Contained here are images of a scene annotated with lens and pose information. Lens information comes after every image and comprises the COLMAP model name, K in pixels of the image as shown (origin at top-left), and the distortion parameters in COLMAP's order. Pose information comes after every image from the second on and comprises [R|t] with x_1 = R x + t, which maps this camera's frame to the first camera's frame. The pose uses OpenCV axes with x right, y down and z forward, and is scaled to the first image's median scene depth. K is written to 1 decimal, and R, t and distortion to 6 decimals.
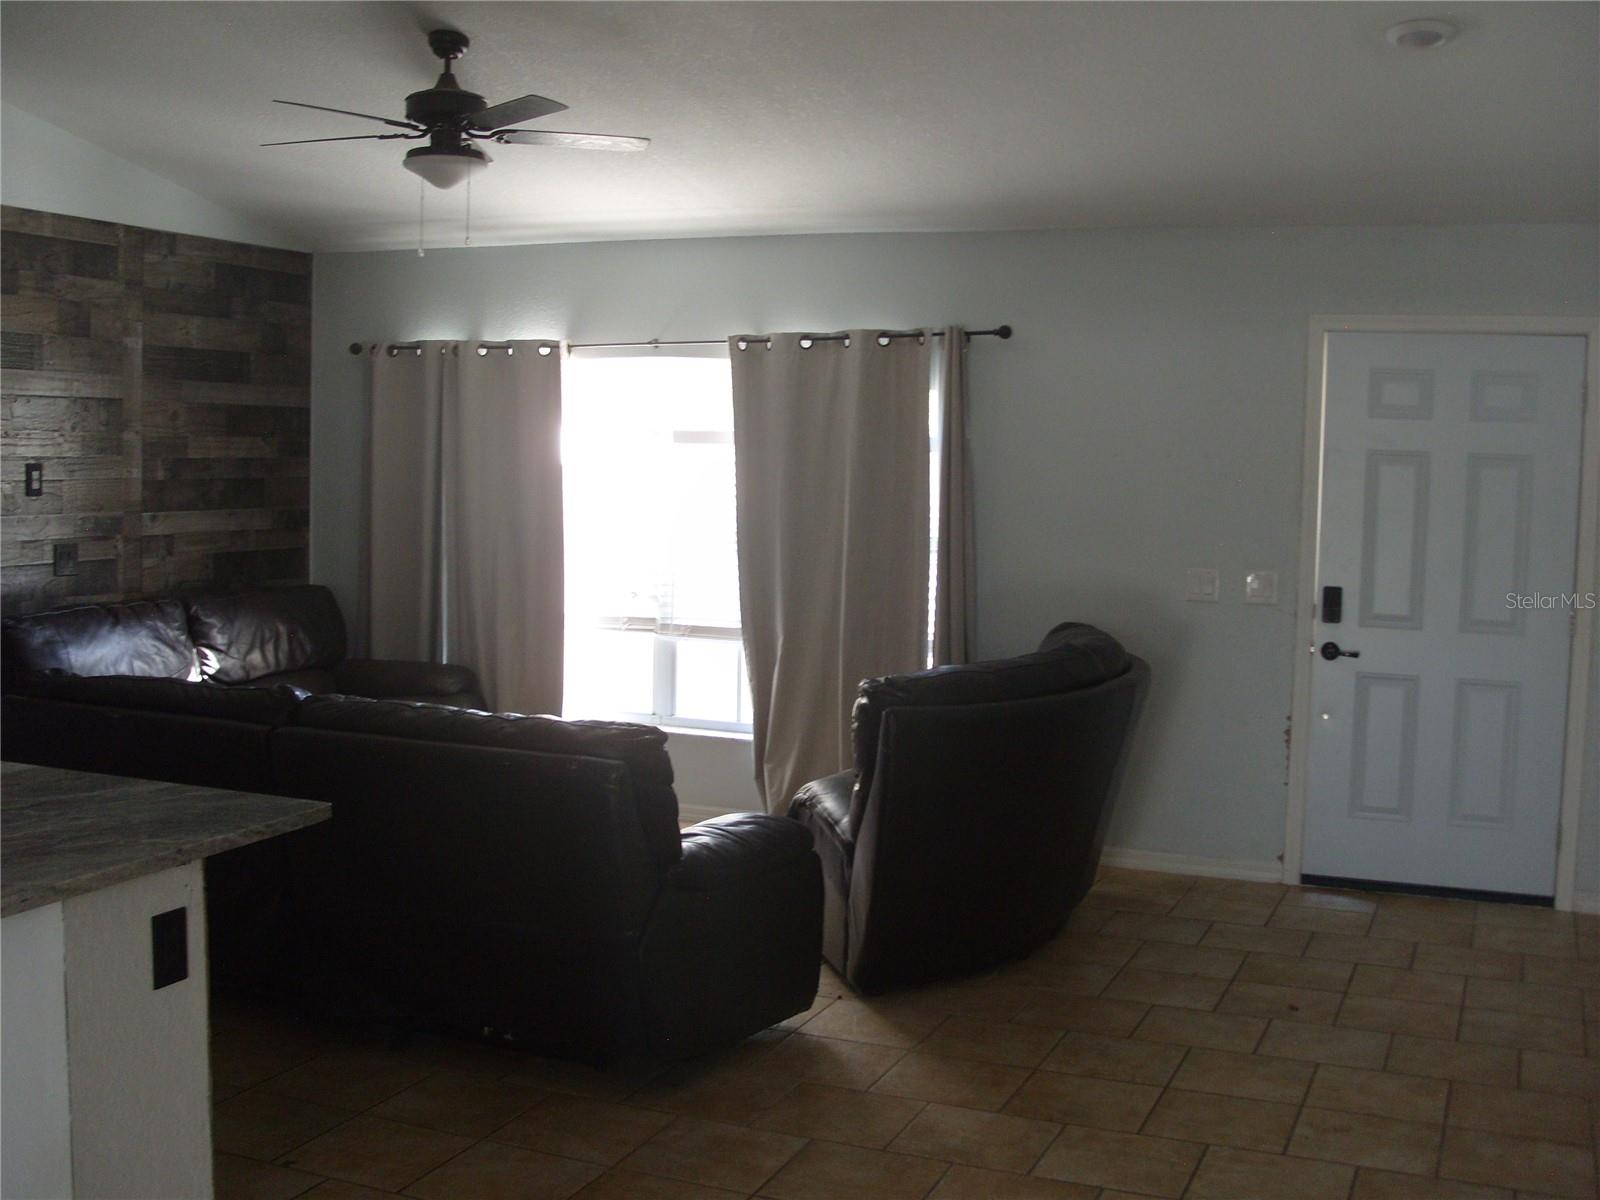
lens RADIAL K [[1829.6, 0, 800.0], [0, 1829.6, 600.0], [0, 0, 1]] dist [-0.222904, 0.308544]
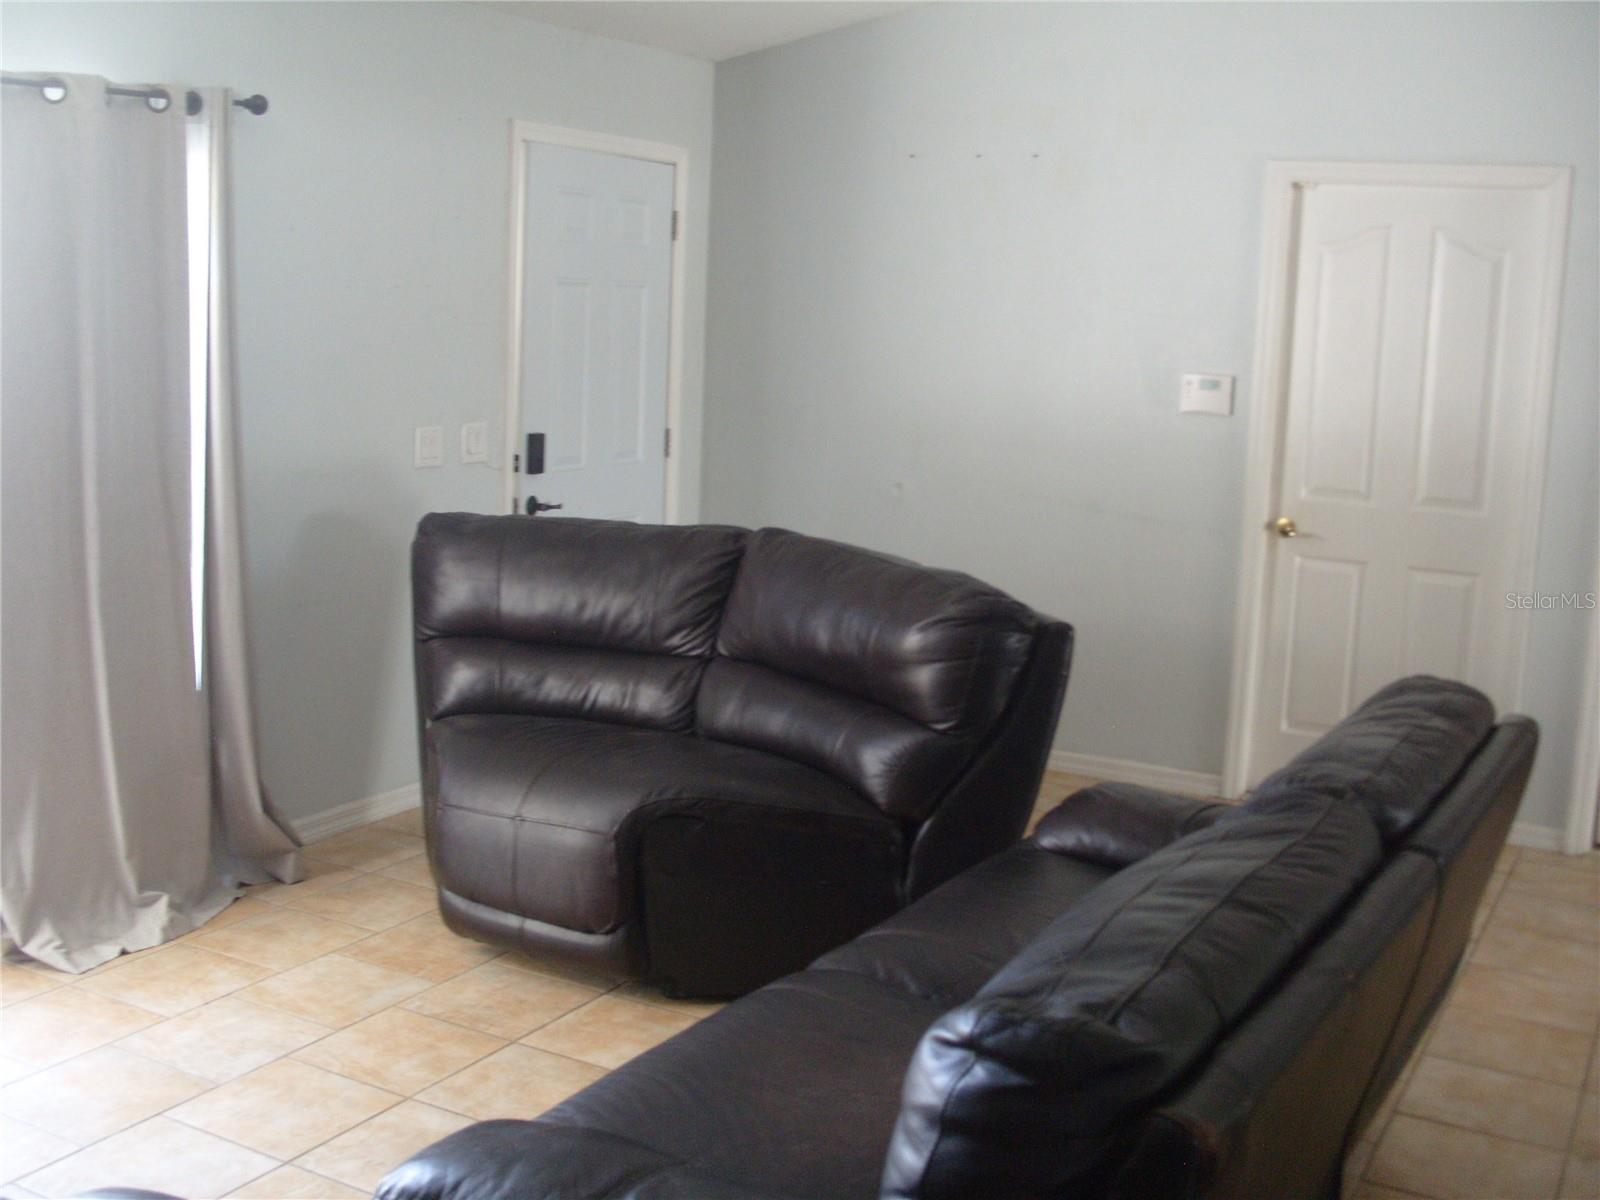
lens RADIAL K [[1829.6, 0, 800.0], [0, 1829.6, 600.0], [0, 0, 1]] dist [-0.222904, 0.308544]
pose [[0.100456, -0.176831, 0.979101, -0.573756], [0.049352, 0.983753, 0.172608, -0.073993], [-0.993717, 0.030981, 0.107551, 0.772044]]
